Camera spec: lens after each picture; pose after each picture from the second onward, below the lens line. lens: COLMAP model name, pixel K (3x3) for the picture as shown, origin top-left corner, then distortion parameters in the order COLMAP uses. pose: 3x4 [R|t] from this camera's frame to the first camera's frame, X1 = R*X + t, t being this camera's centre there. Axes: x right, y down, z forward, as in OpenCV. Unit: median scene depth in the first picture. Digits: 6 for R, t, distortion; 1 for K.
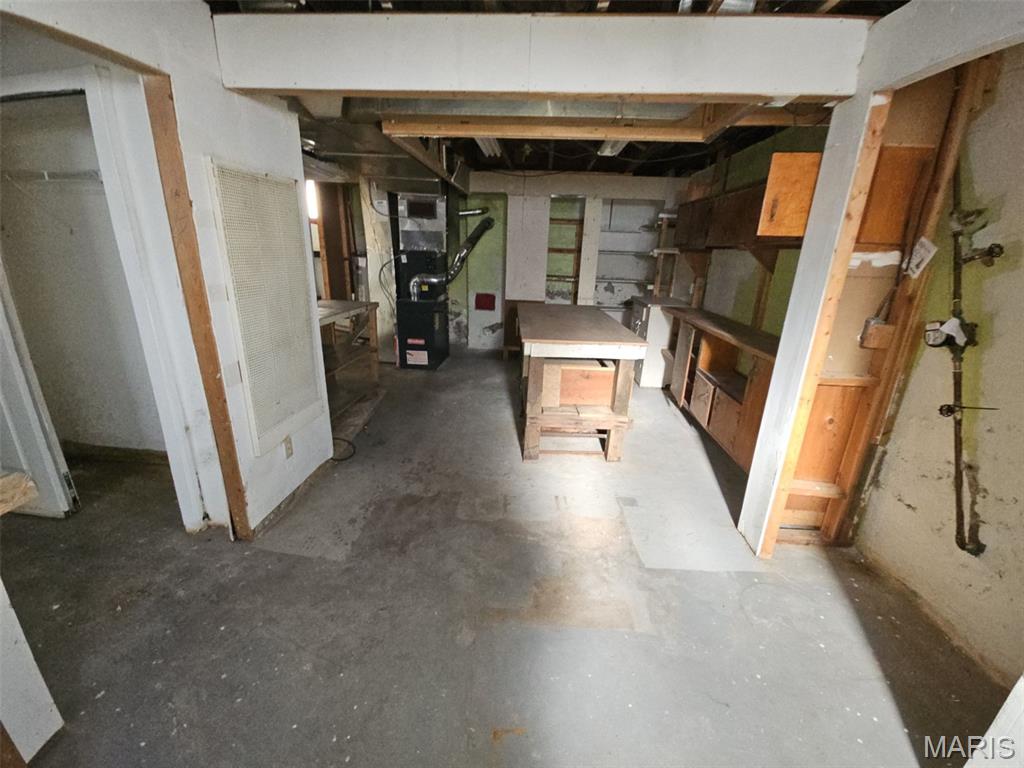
lens RADIAL K [[416.3, 0, 516.3], [0, 416.3, 380.1], [0, 0, 1]] dist [0.037316, -0.024465]
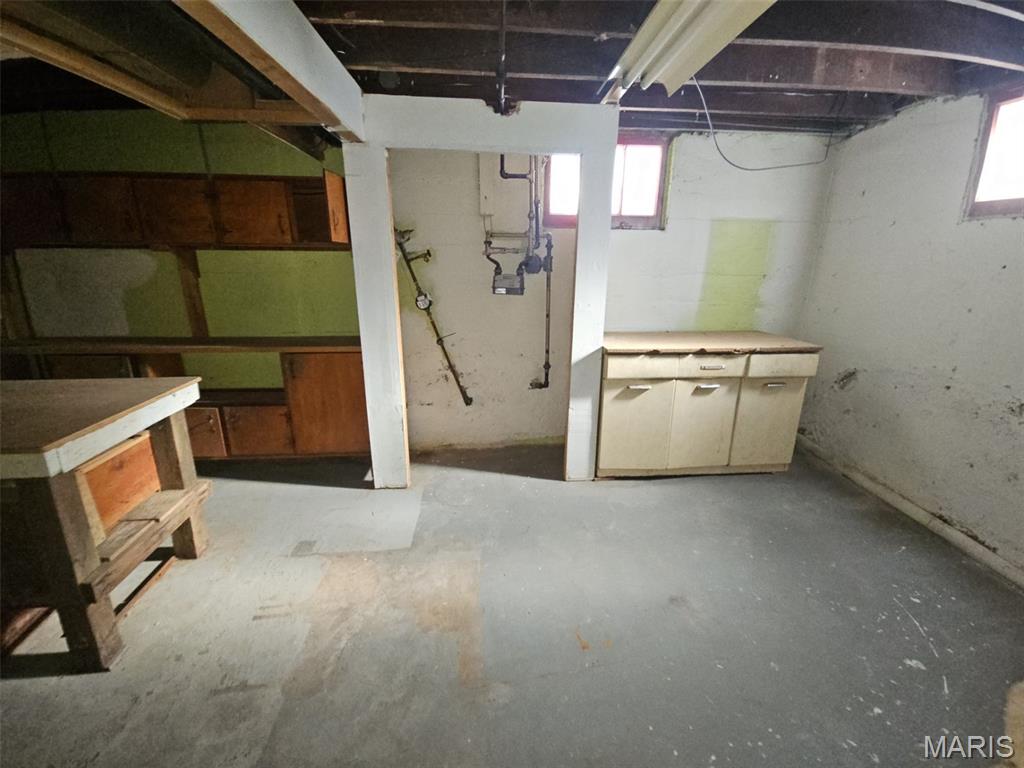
lens RADIAL K [[416.3, 0, 516.3], [0, 416.3, 380.1], [0, 0, 1]] dist [0.037316, -0.024465]
pose [[-0.123174, -0.305002, 0.944353, -0.652684], [0.282576, 0.901427, 0.327995, -0.234938], [-0.951304, 0.307251, -0.024846, 0.662470]]
